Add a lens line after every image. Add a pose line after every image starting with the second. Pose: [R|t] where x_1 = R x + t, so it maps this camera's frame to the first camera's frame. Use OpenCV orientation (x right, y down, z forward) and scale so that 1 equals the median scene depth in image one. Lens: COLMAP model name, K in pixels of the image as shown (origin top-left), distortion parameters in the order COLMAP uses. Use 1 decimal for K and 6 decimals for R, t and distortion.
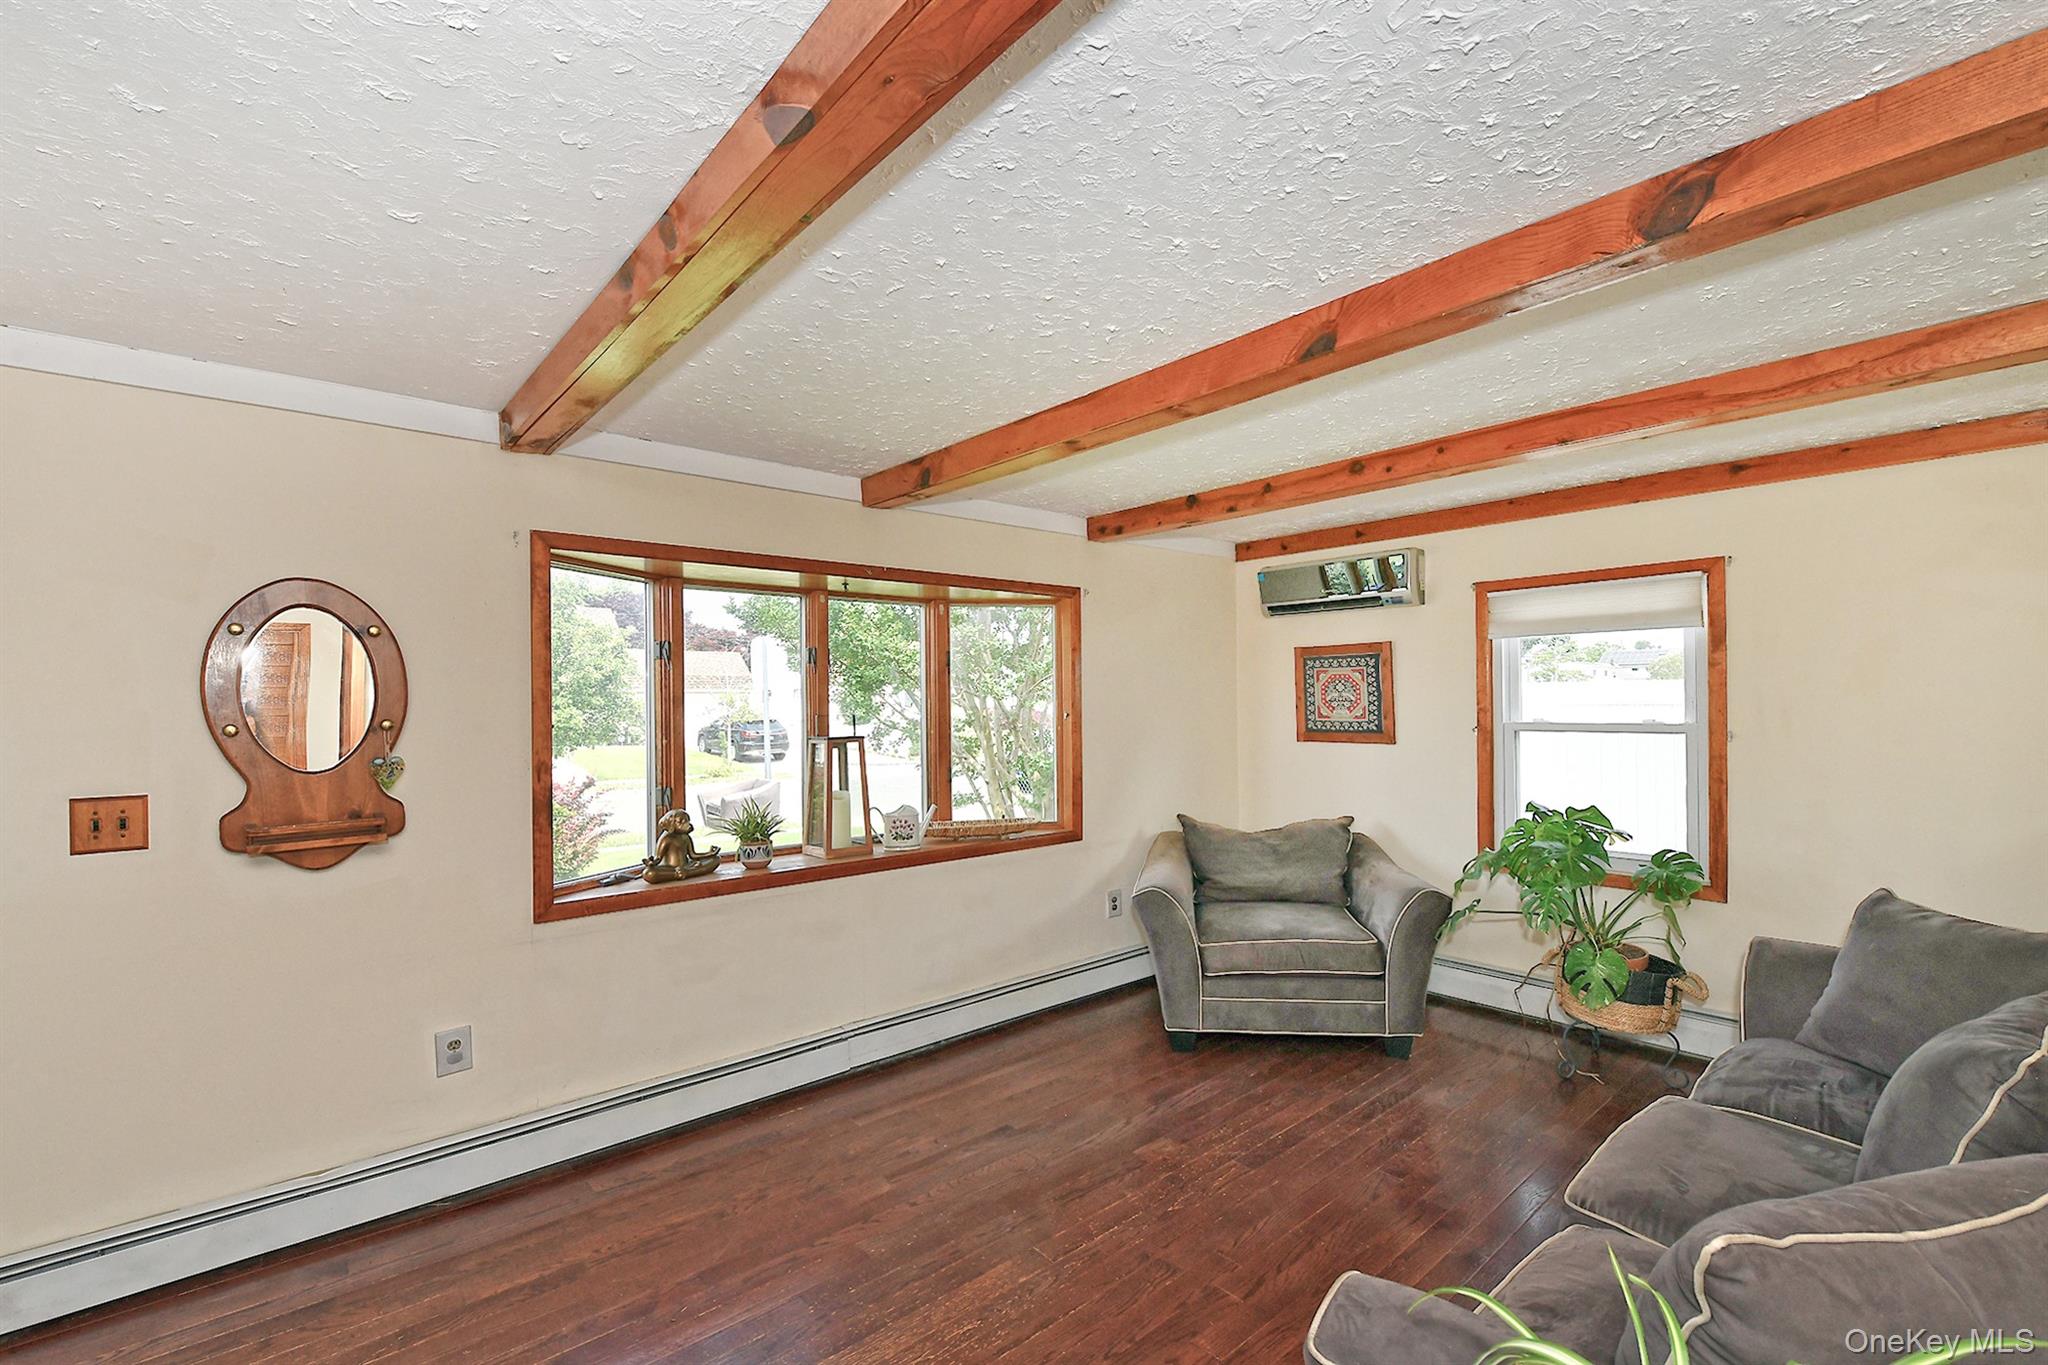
lens RADIAL K [[835.2, 0, 1025.9], [0, 835.2, 708.9], [0, 0, 1]] dist [-0.010880, -0.000490]
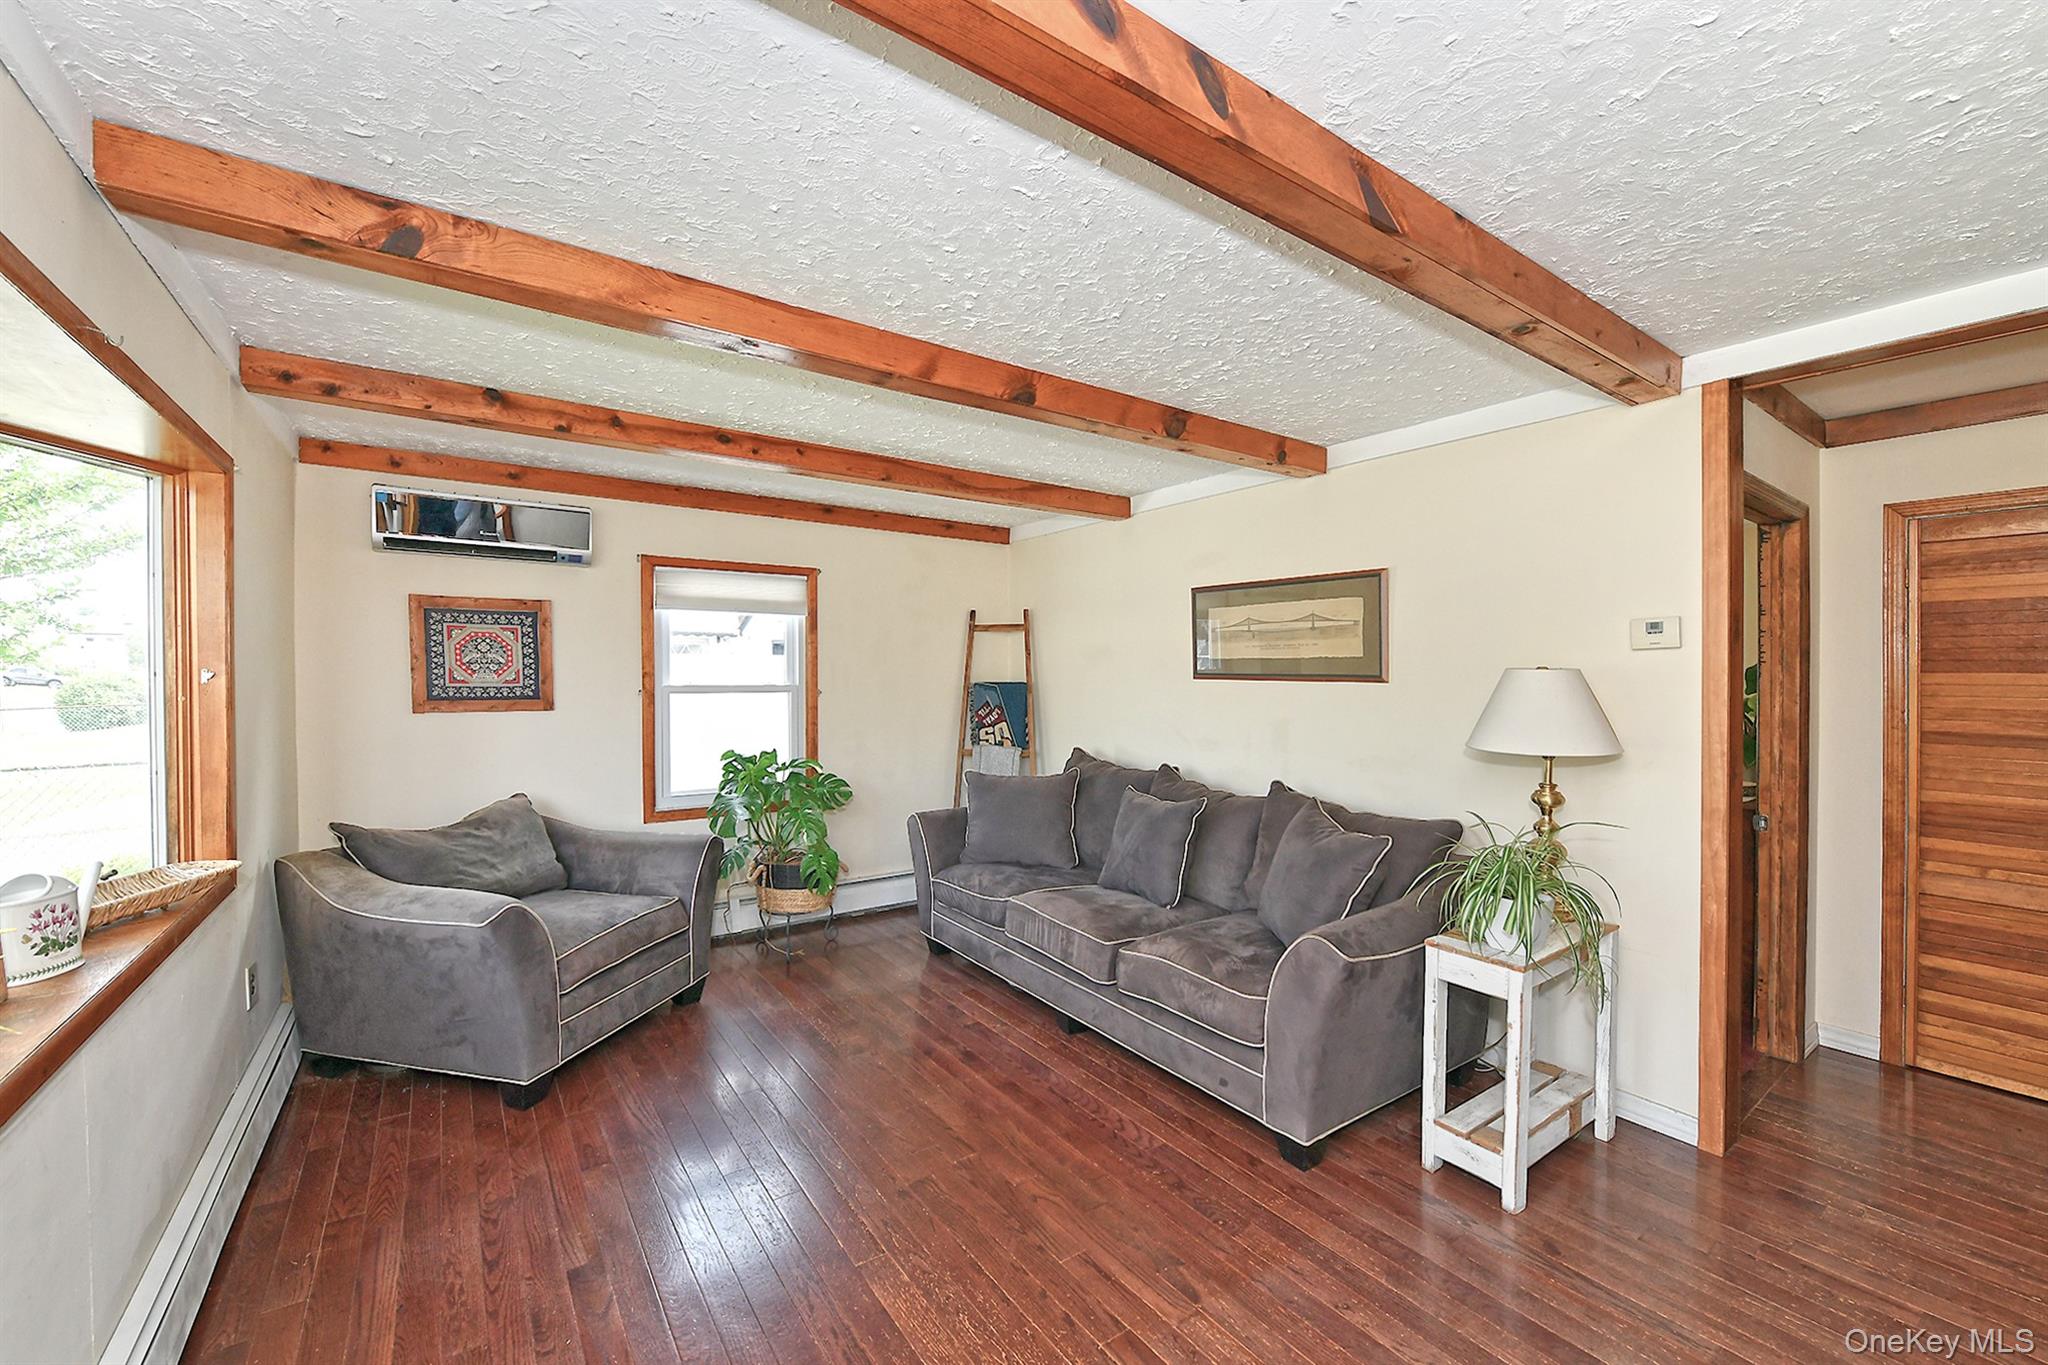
lens RADIAL K [[829.0, 0, 1034.5], [0, 829.0, 685.3], [0, 0, 1]] dist [-0.011234, -0.001090]
pose [[0.112689, -0.002243, 0.993628, -0.670583], [0.001099, 0.999997, 0.002133, 0.020389], [-0.993630, 0.000852, 0.112692, 0.564919]]
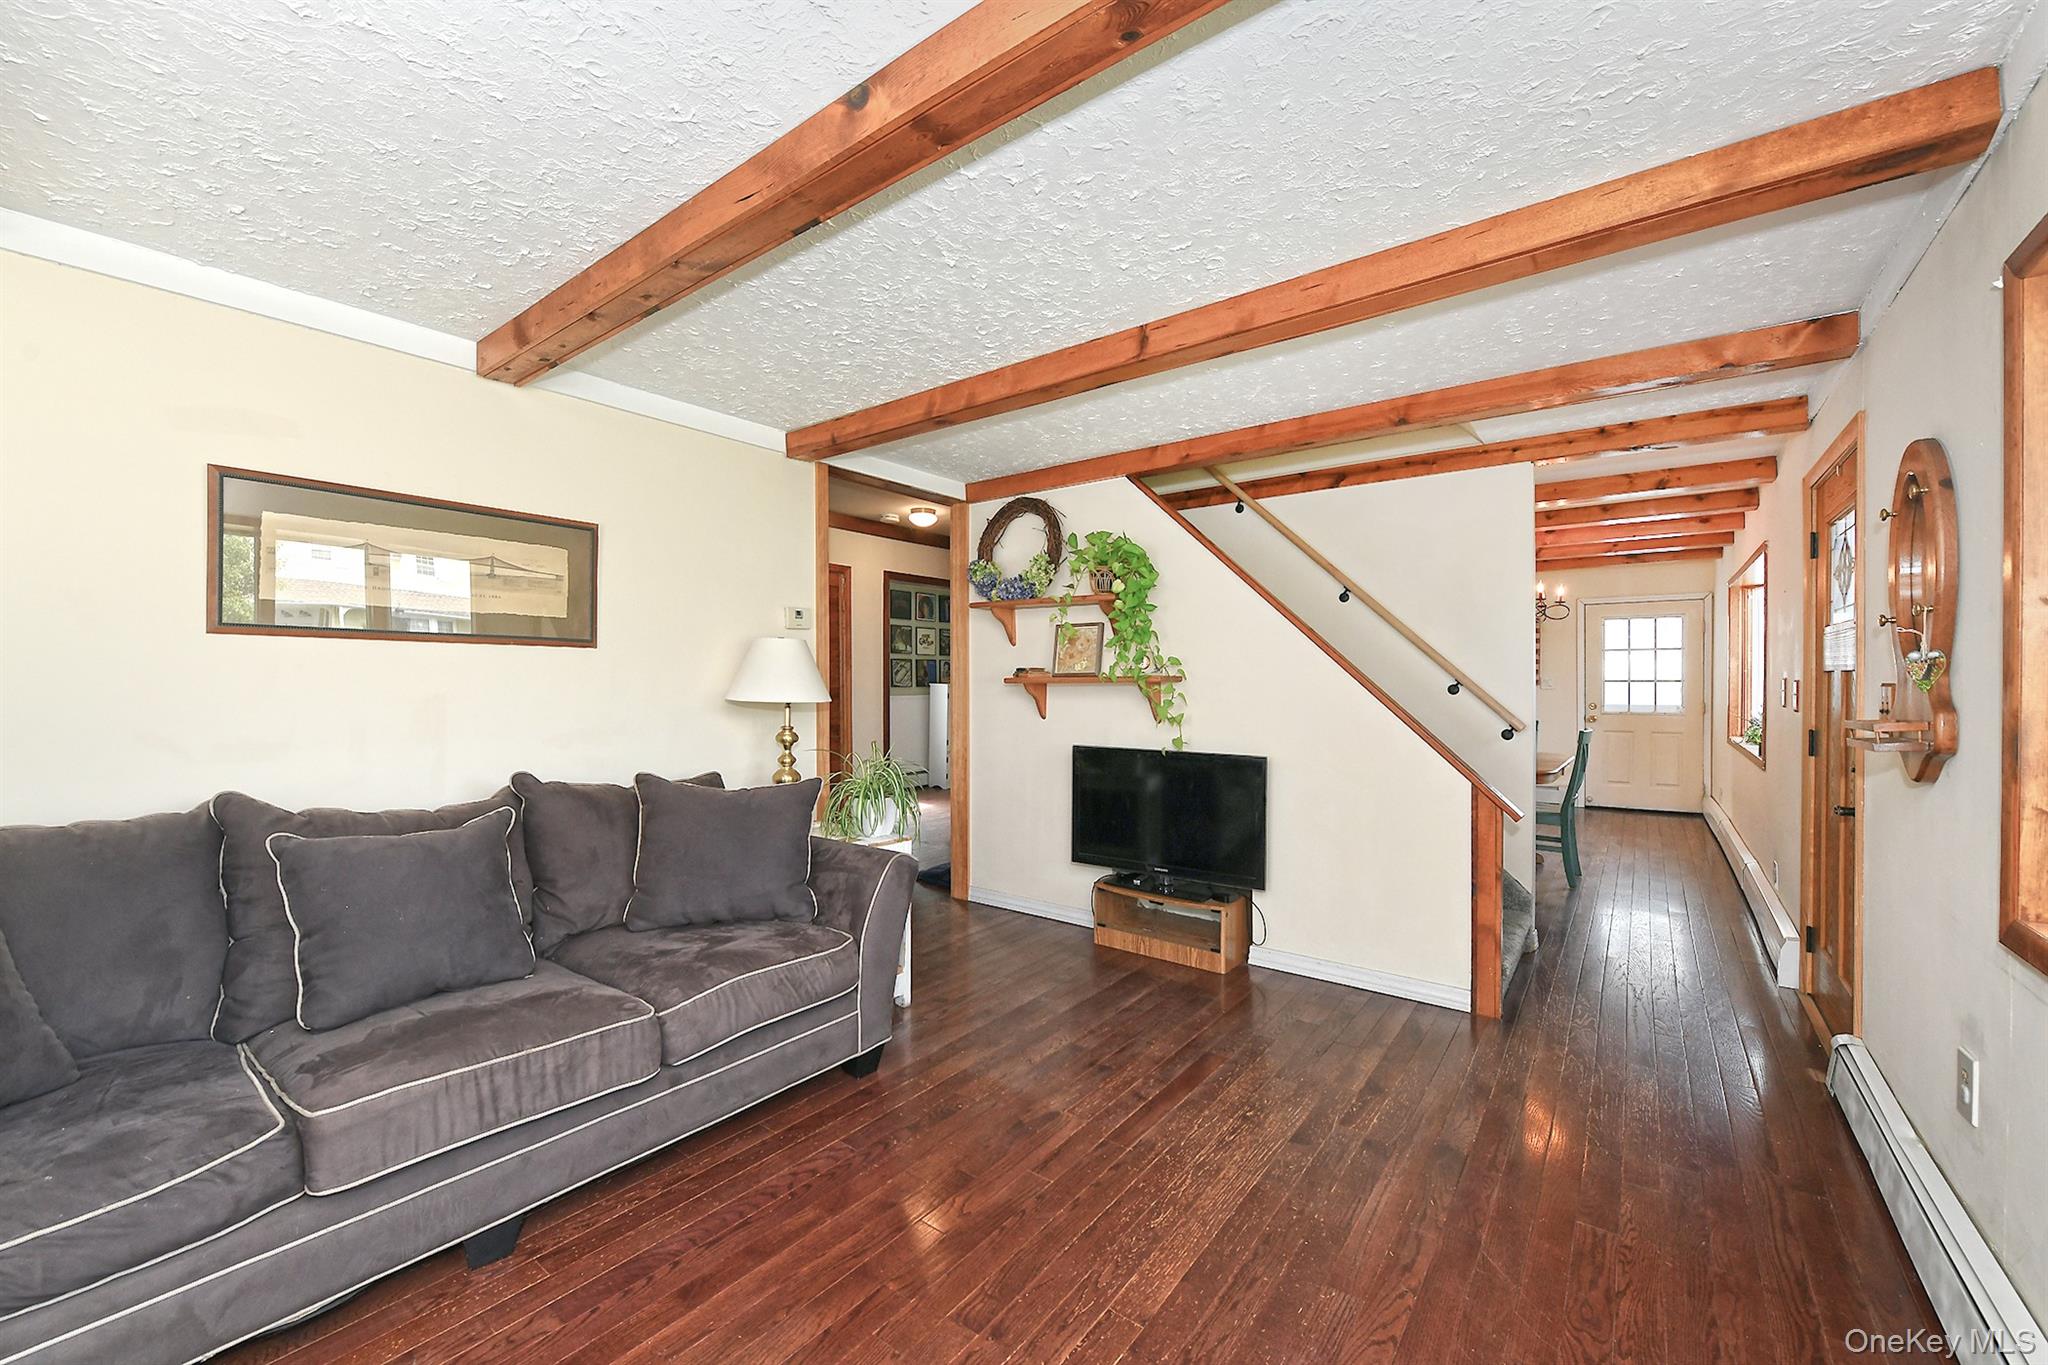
lens RADIAL K [[829.0, 0, 980.5], [0, 829.0, 666.5], [0, 0, 1]] dist [-0.011234, -0.001090]
pose [[-0.985595, -0.005554, -0.169032, 0.223895], [-0.005537, 0.999985, -0.000573, 0.042261], [0.169032, 0.000372, -0.985610, 1.355689]]
